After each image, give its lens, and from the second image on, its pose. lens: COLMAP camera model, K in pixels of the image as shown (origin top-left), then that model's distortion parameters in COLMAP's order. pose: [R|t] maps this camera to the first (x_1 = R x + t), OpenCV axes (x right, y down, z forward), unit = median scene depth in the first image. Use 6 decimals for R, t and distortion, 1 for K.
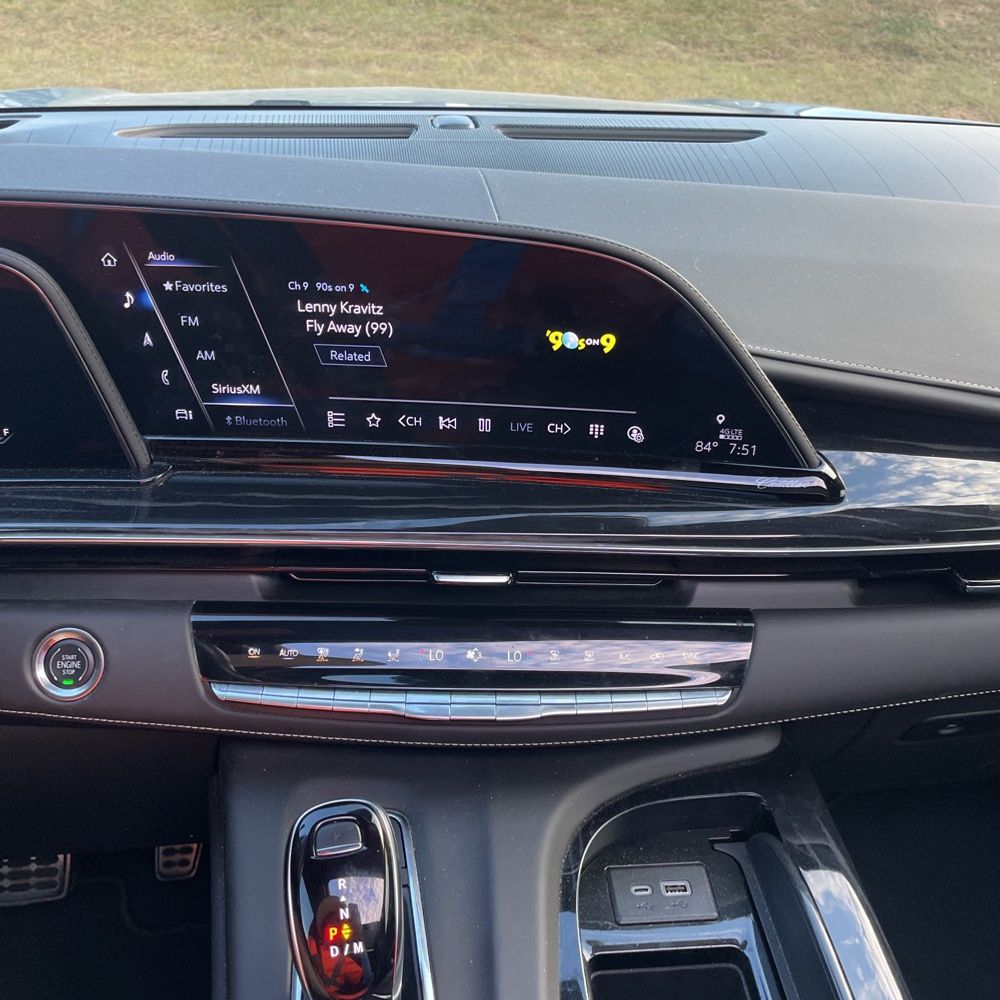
lens RADIAL K [[1010.5, 0, 496.4], [0, 1010.5, 501.6], [0, 0, 1]] dist [0.085156, -0.099028]
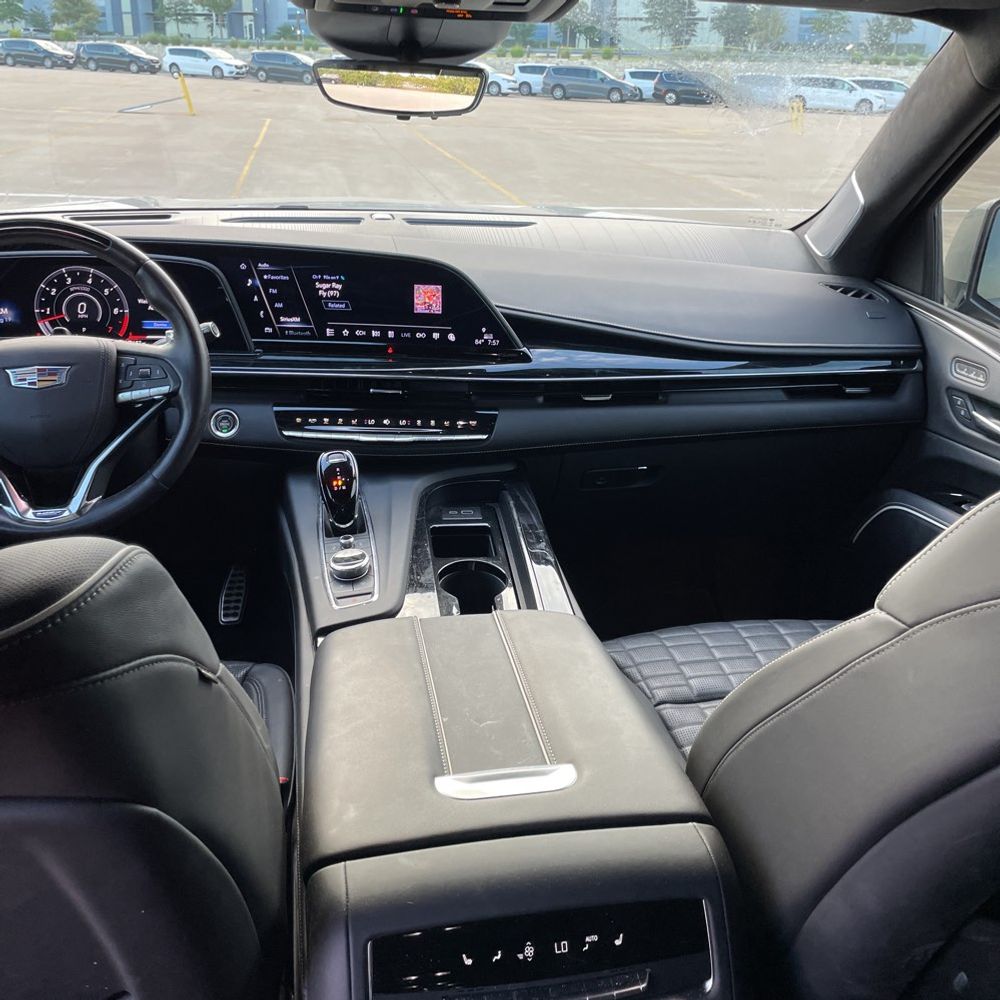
lens RADIAL K [[1010.5, 0, 496.4], [0, 1010.5, 501.6], [0, 0, 1]] dist [0.085156, -0.099028]
pose [[0.998612, -0.006494, 0.052275, 0.115143], [0.011145, 0.995952, -0.089193, 0.564183], [-0.051484, 0.089651, 0.994642, -1.465478]]
